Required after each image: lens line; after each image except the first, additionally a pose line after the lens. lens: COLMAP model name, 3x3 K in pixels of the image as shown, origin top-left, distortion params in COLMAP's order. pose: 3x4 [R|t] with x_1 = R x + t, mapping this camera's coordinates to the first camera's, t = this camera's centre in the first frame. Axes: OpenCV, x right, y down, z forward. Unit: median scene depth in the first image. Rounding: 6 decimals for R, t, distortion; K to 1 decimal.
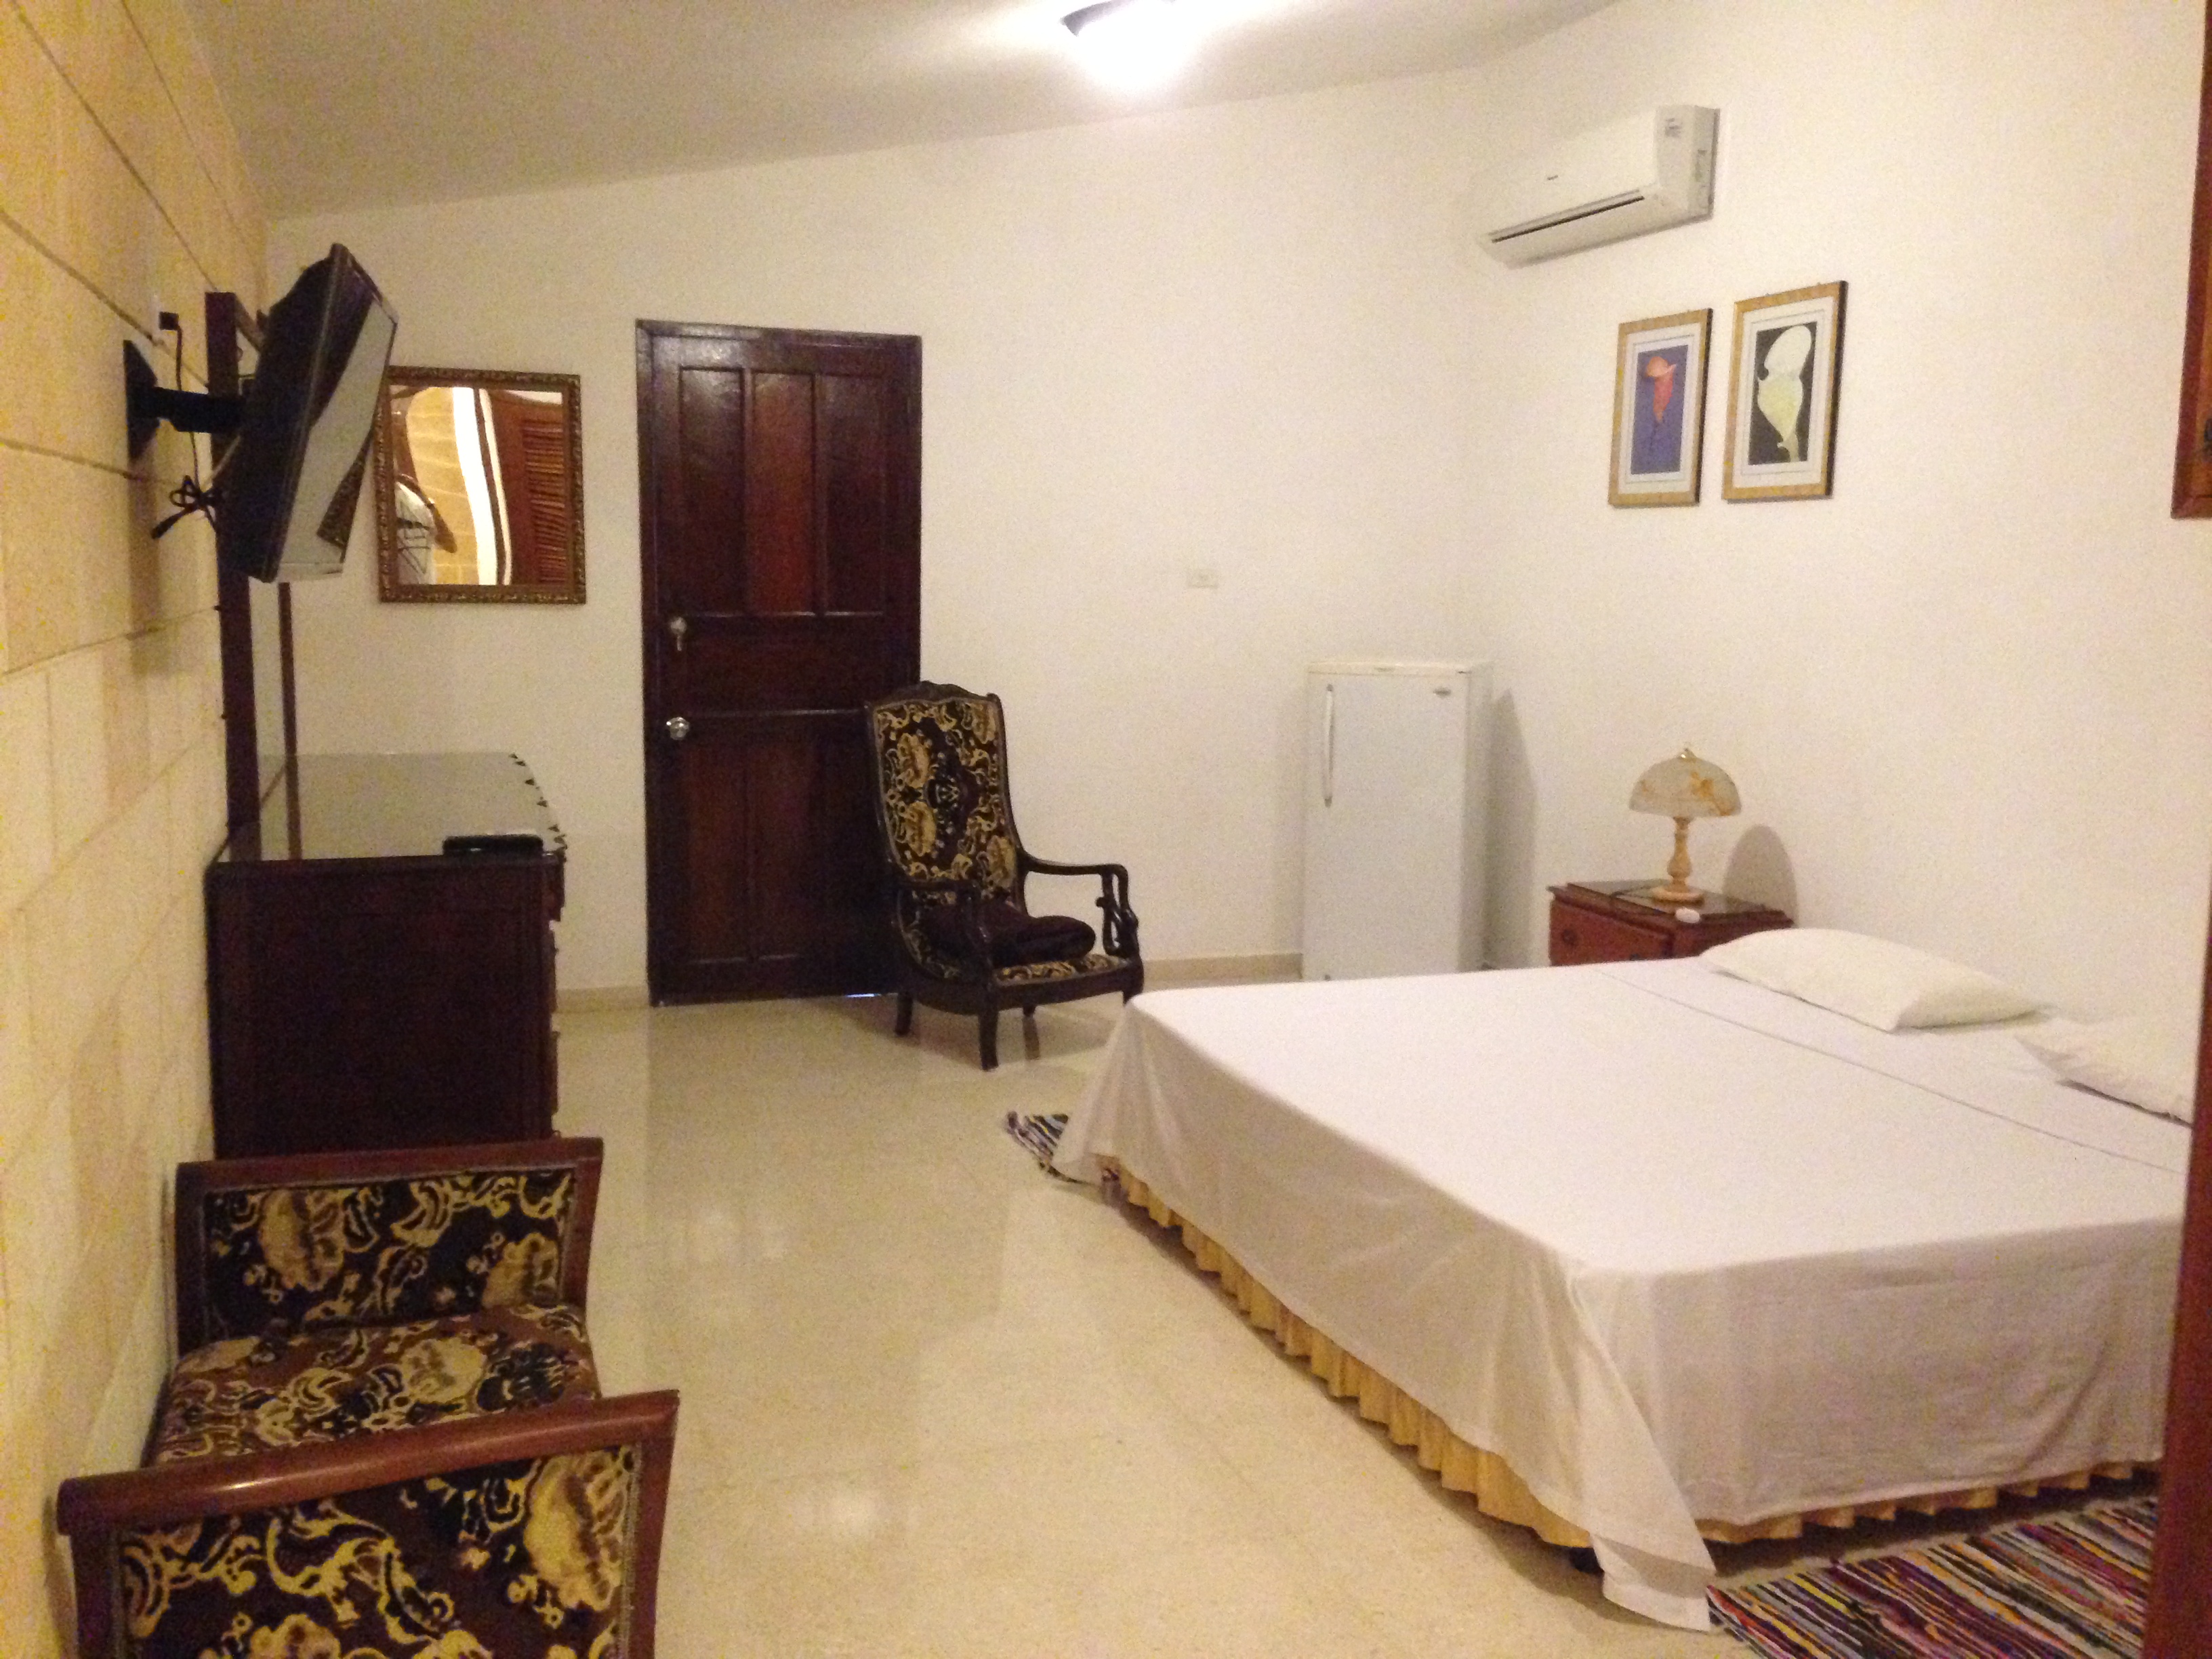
lens RADIAL K [[1998.5, 0, 1084.2], [0, 1998.5, 820.5], [0, 0, 1]] dist [0.115430, -0.186242]
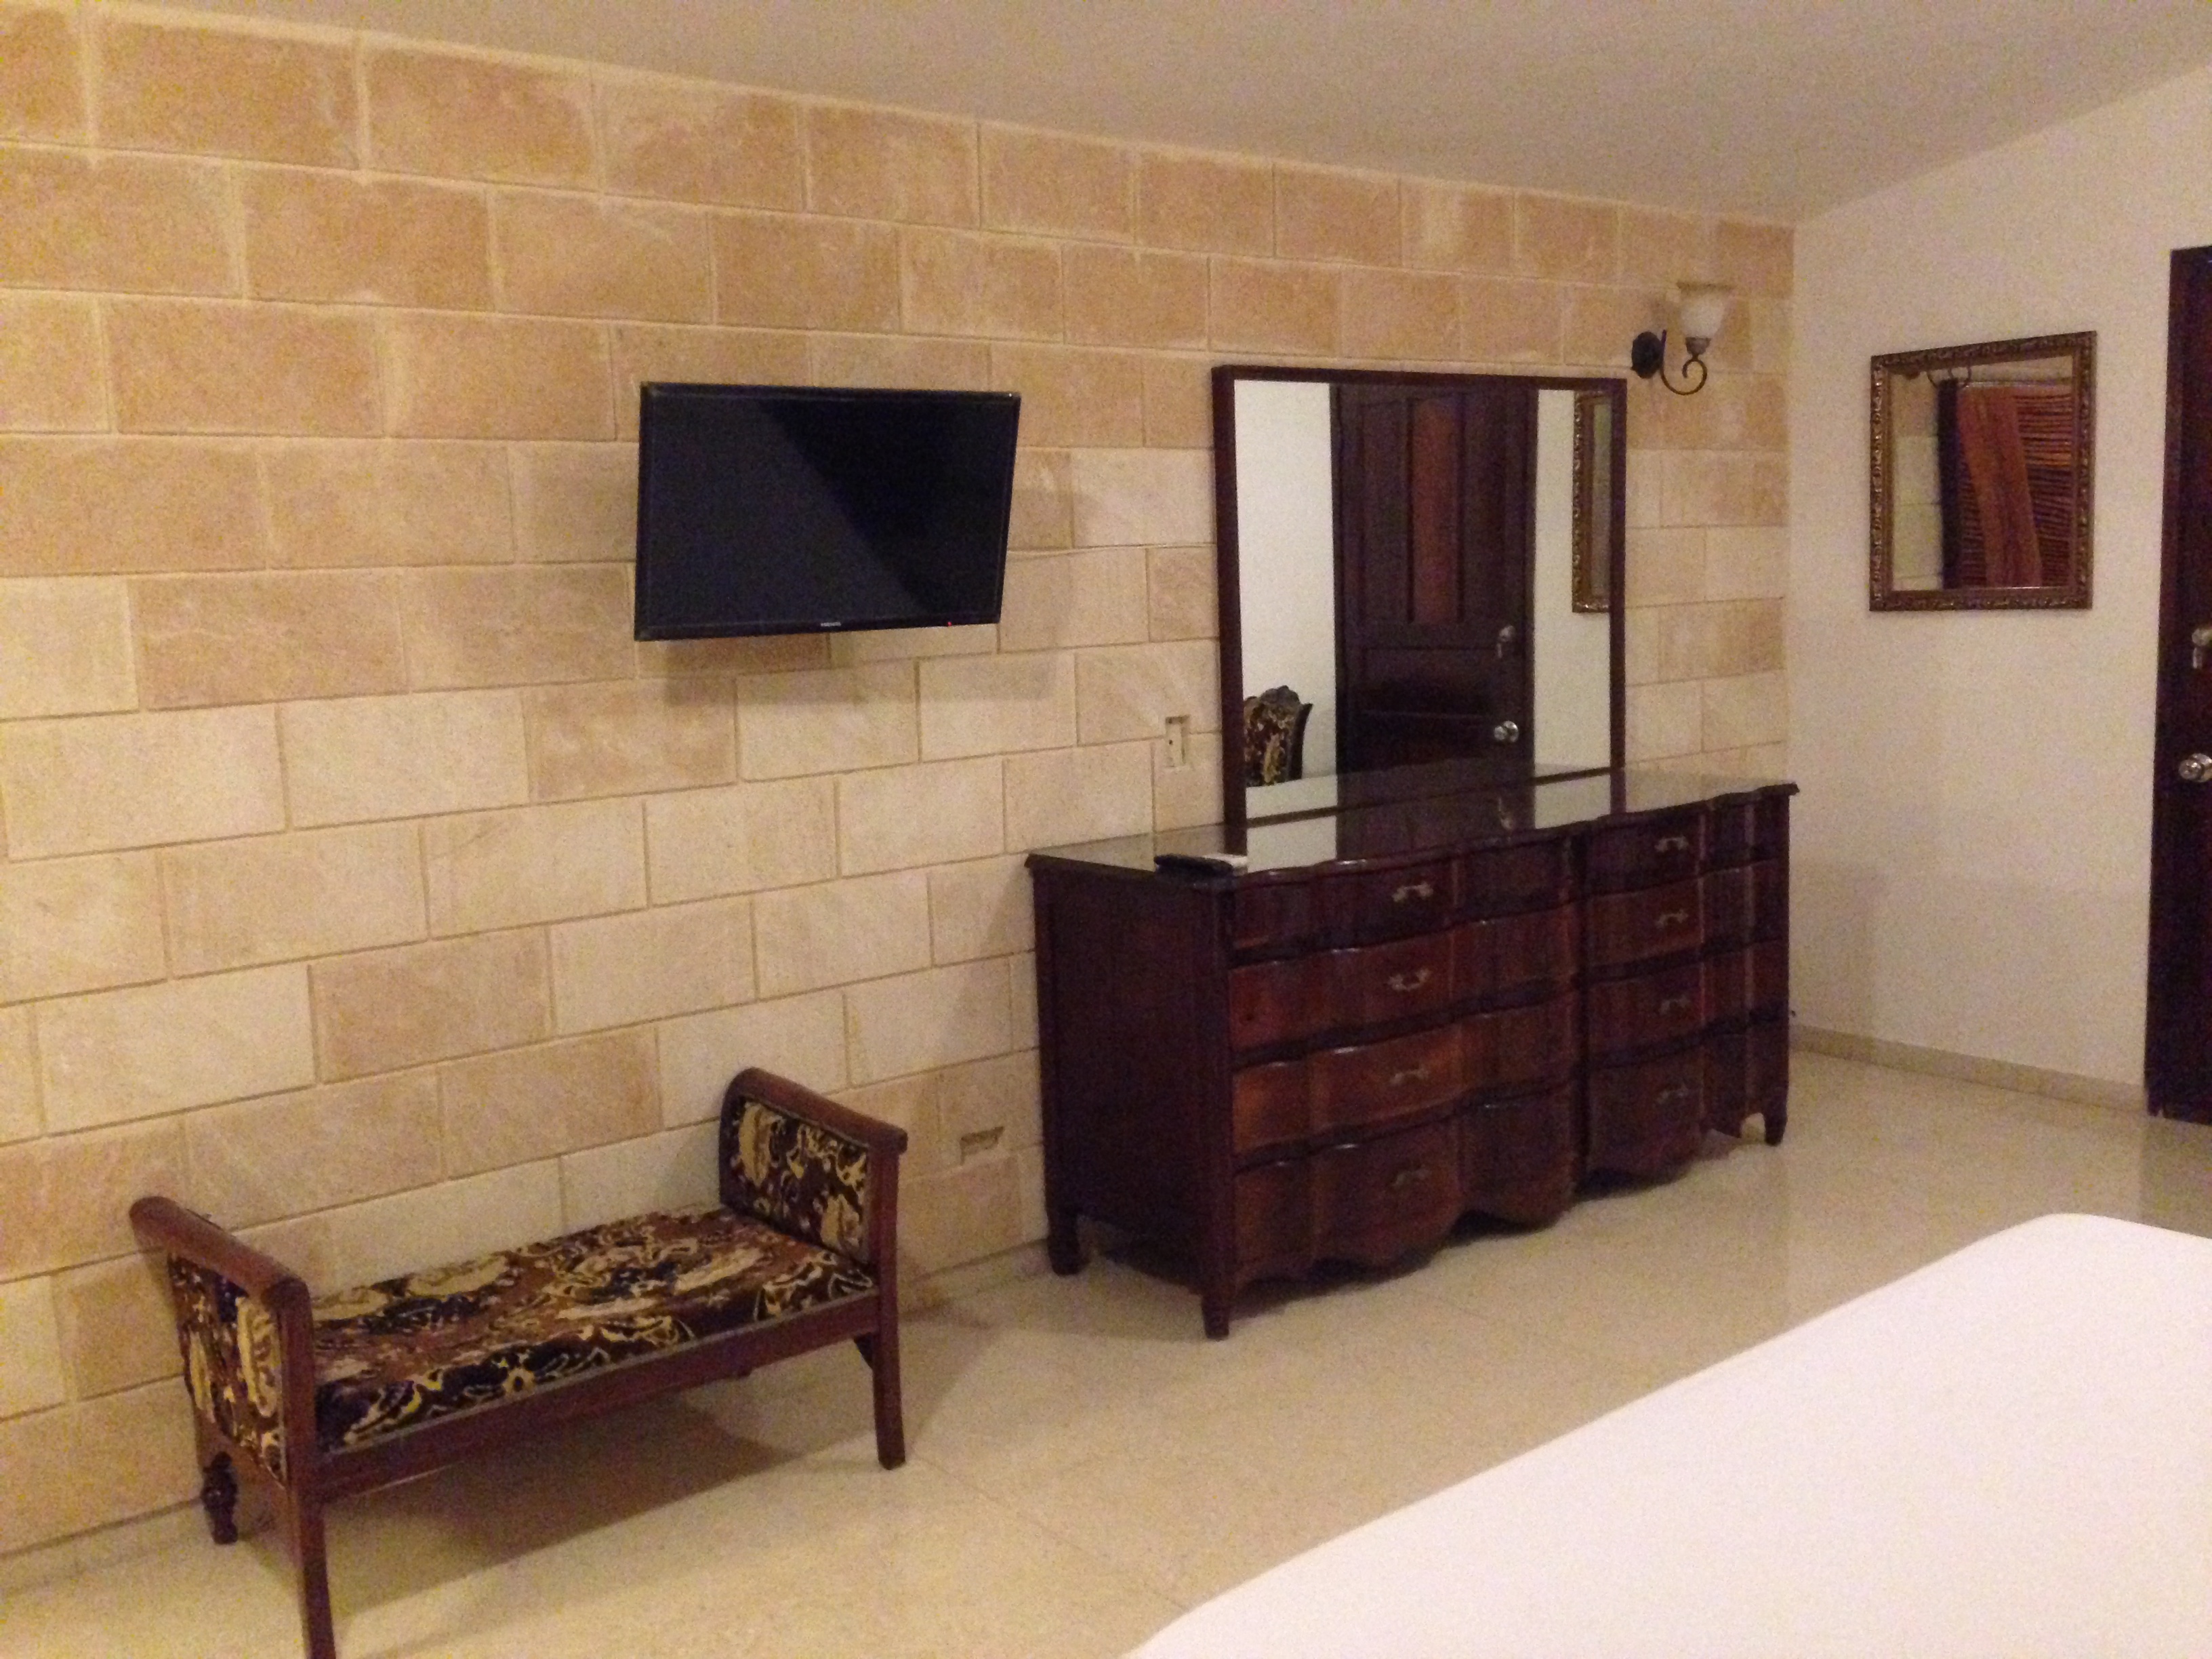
lens RADIAL K [[1998.5, 0, 1084.2], [0, 1998.5, 820.5], [0, 0, 1]] dist [0.115430, -0.186242]
pose [[0.365866, 0.095950, -0.925708, 0.835402], [-0.081548, 0.994151, 0.070814, -0.104390], [0.927088, 0.049582, 0.371550, 0.689803]]
